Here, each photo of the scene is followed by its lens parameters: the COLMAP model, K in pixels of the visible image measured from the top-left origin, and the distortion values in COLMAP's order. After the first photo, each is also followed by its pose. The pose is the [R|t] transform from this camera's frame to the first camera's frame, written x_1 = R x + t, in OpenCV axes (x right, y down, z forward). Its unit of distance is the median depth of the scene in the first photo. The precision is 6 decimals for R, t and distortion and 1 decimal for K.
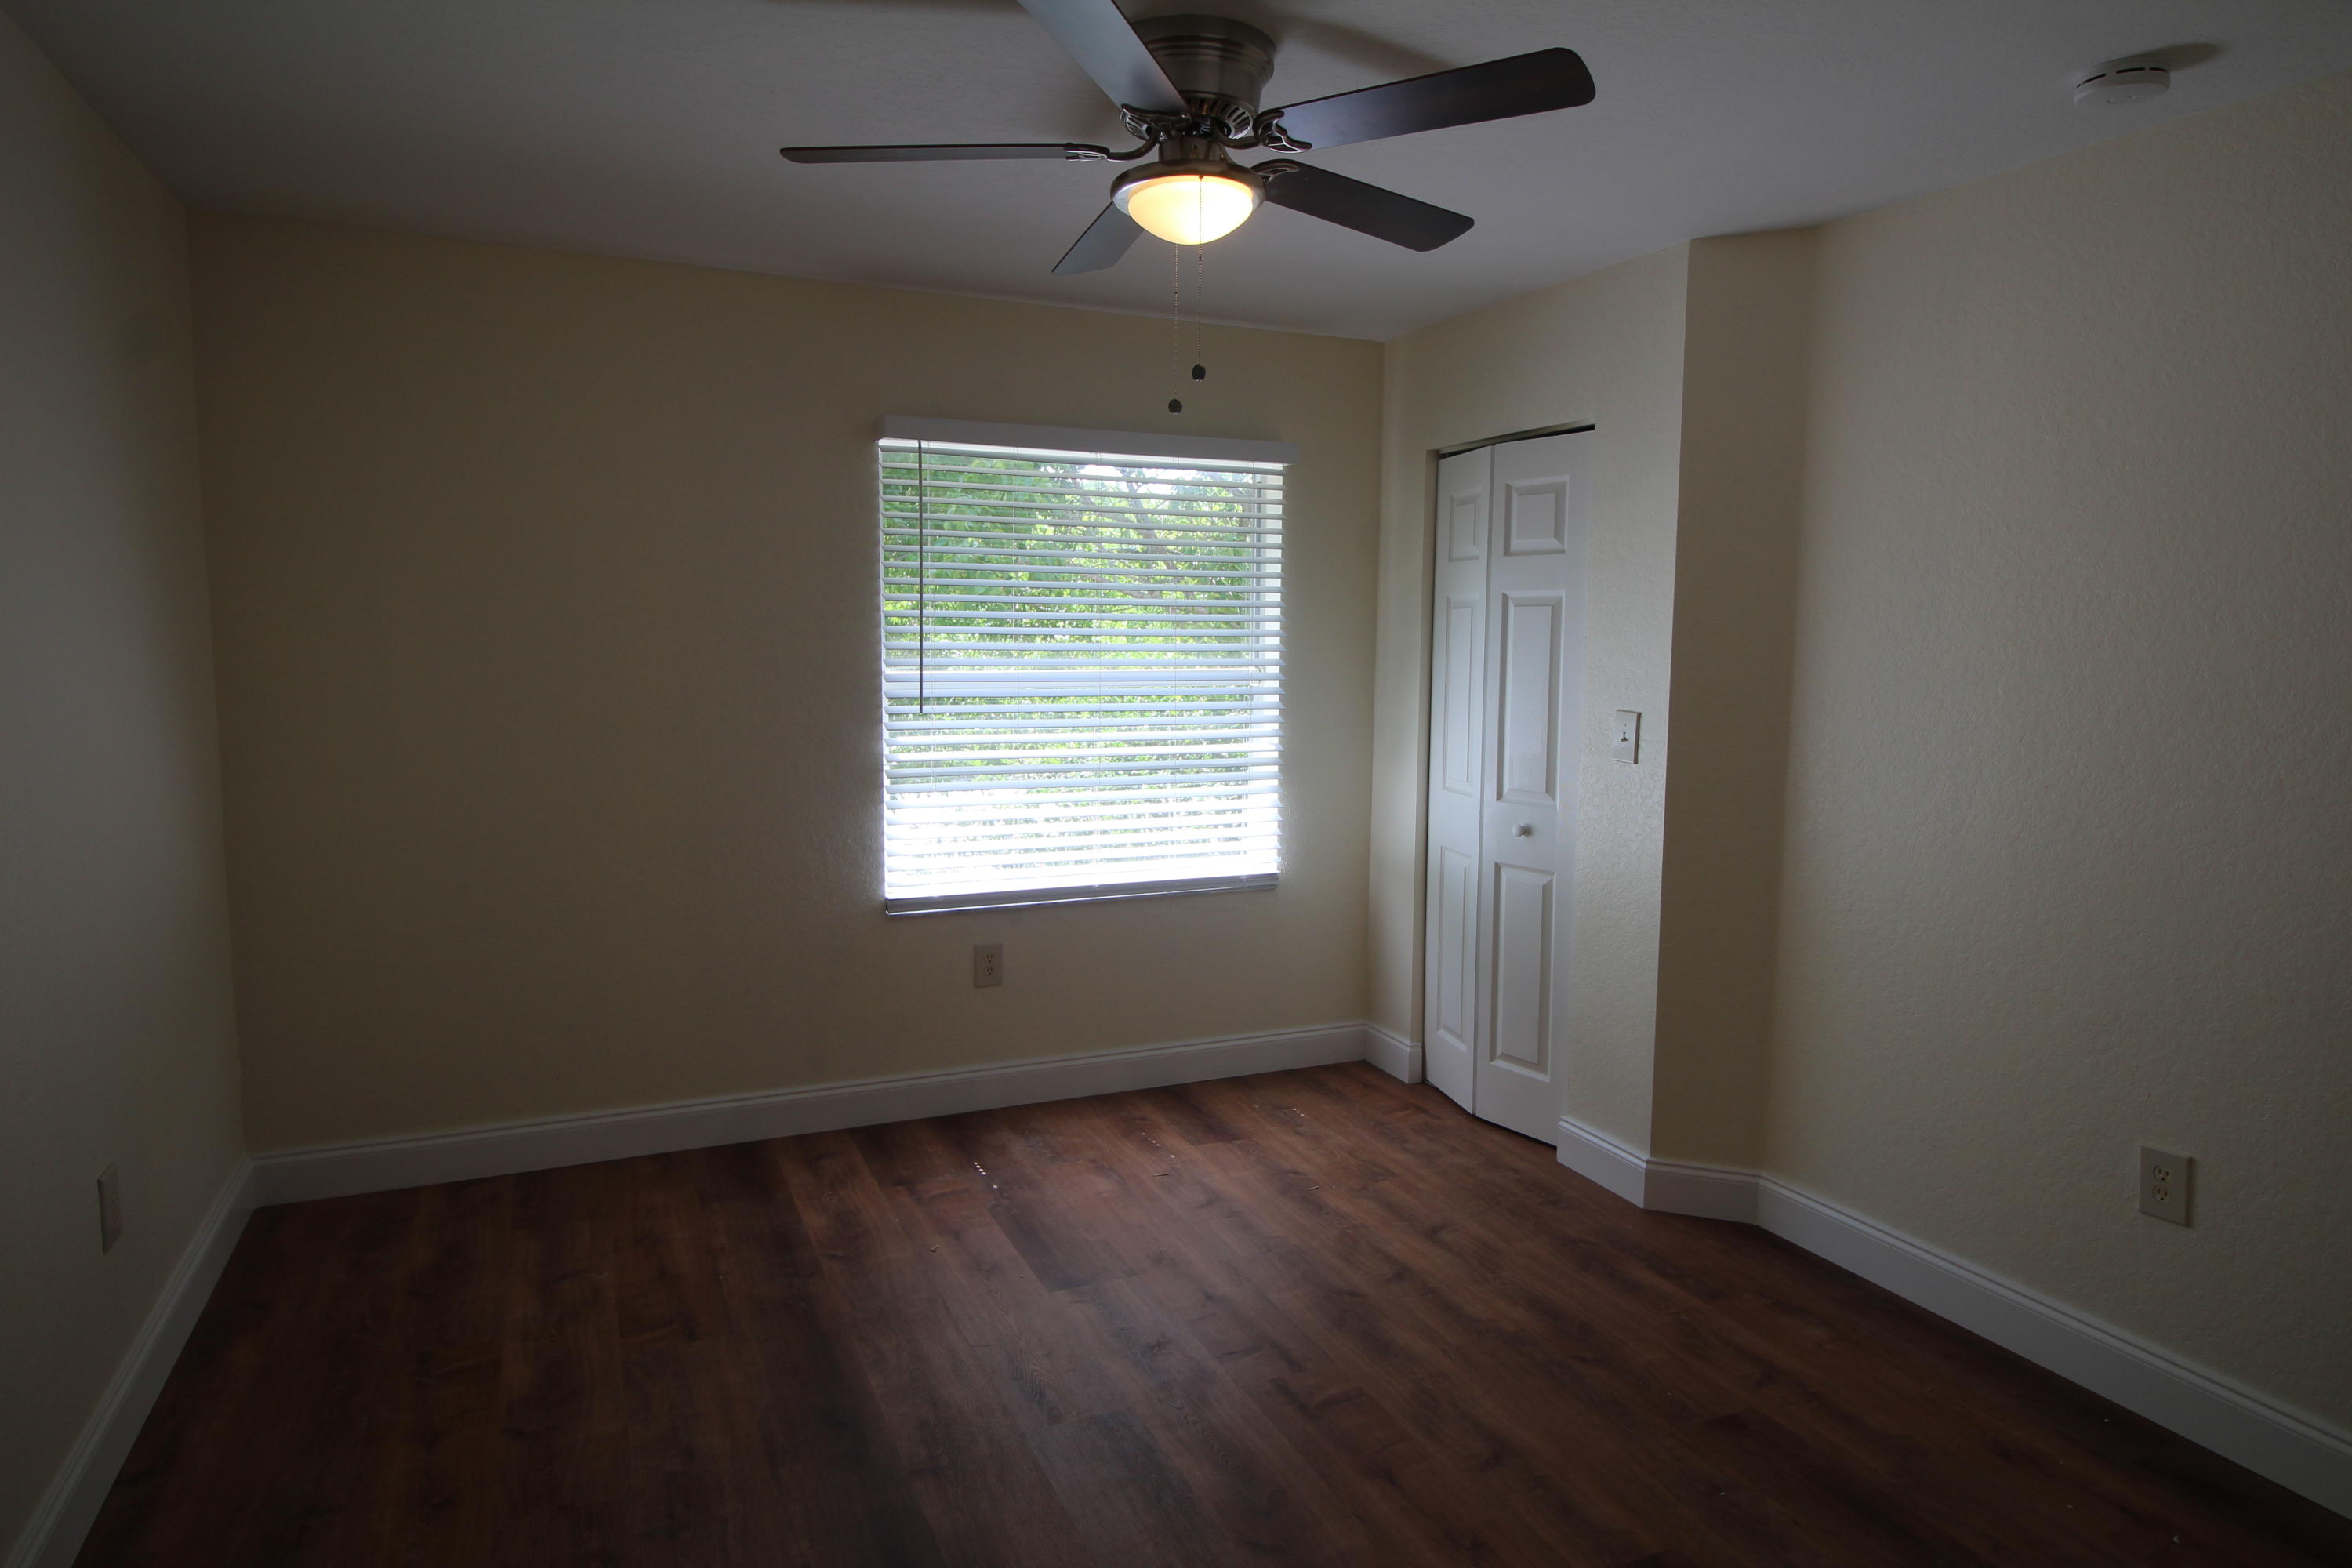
lens RADIAL K [[1366.5, 0, 1173.6], [0, 1366.5, 790.0], [0, 0, 1]] dist [0.003441, -0.000295]
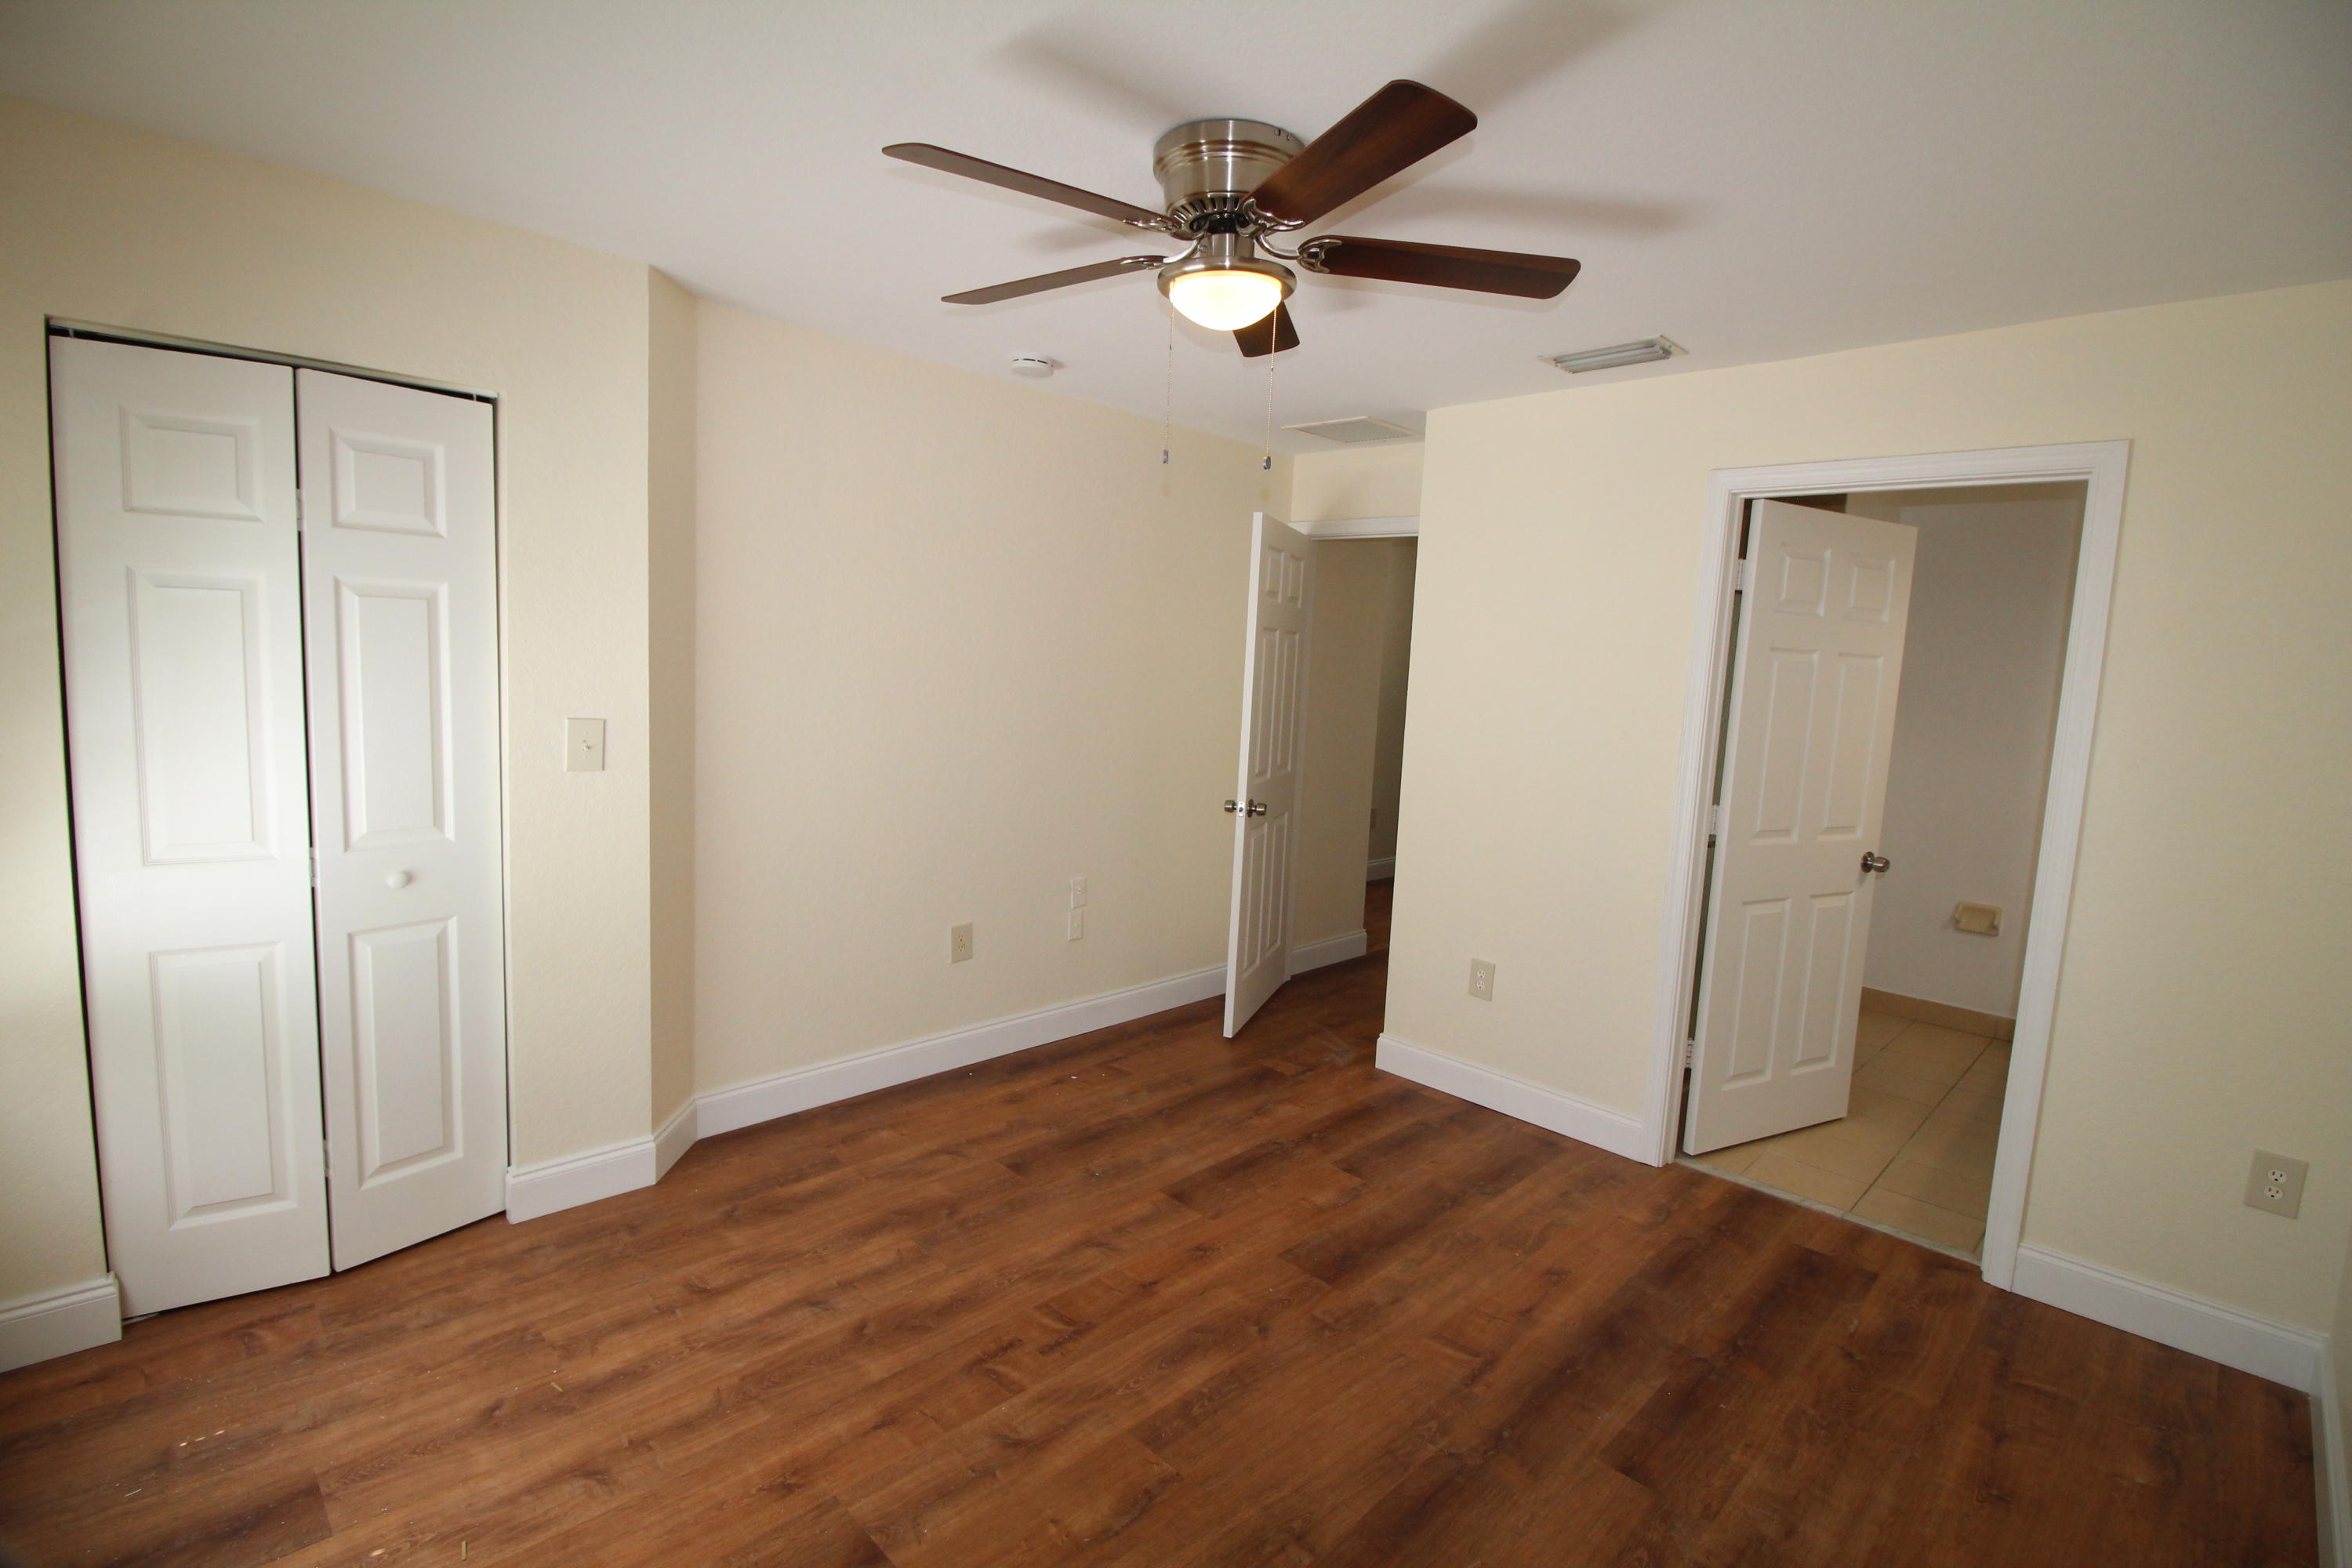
lens RADIAL K [[1082.0, 0, 1188.4], [0, 1082.0, 776.4], [0, 0, 1]] dist [-0.019966, -0.003858]
pose [[-0.358478, -0.130923, 0.924312, -0.511742], [0.057128, 0.985185, 0.161702, -0.111466], [-0.931788, 0.110771, -0.345688, 0.832295]]
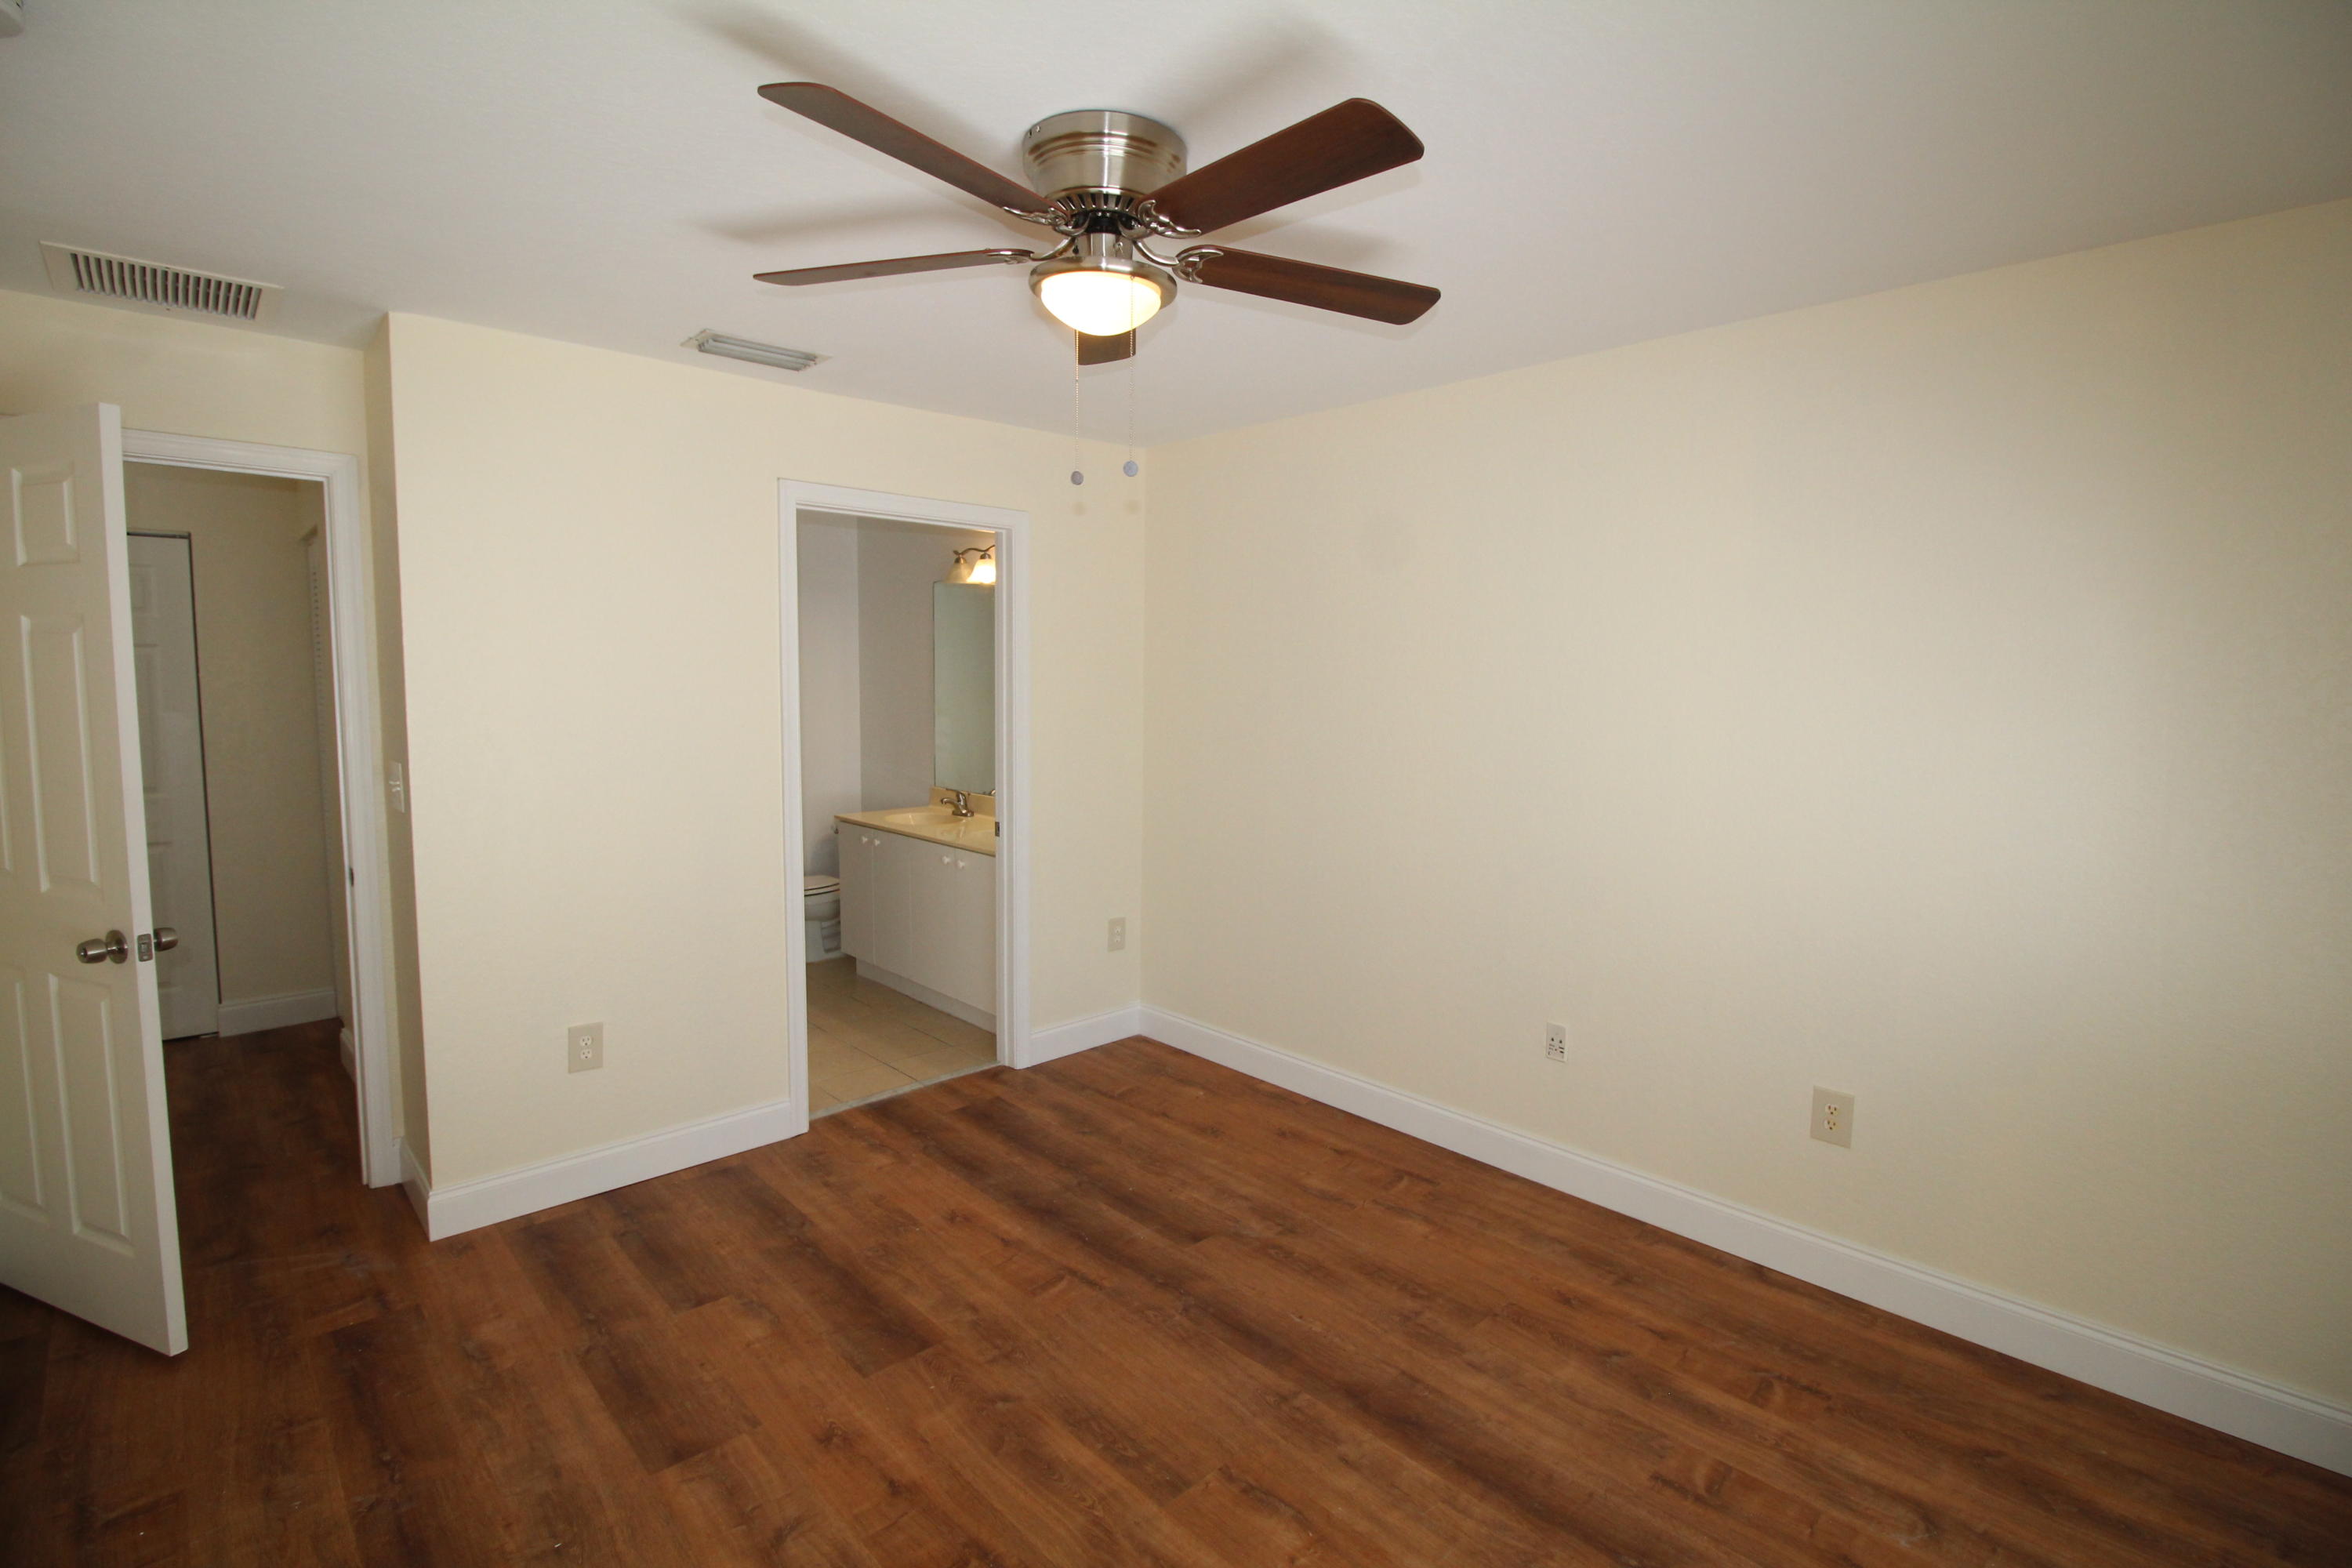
lens RADIAL K [[1082.0, 0, 1178.1], [0, 1082.0, 776.2], [0, 0, 1]] dist [-0.019966, -0.003858]
pose [[-0.942983, 0.011090, -0.332657, 0.143575], [-0.058402, 0.978426, 0.198171, -0.142277], [0.327678, 0.206299, -0.921991, 1.123206]]
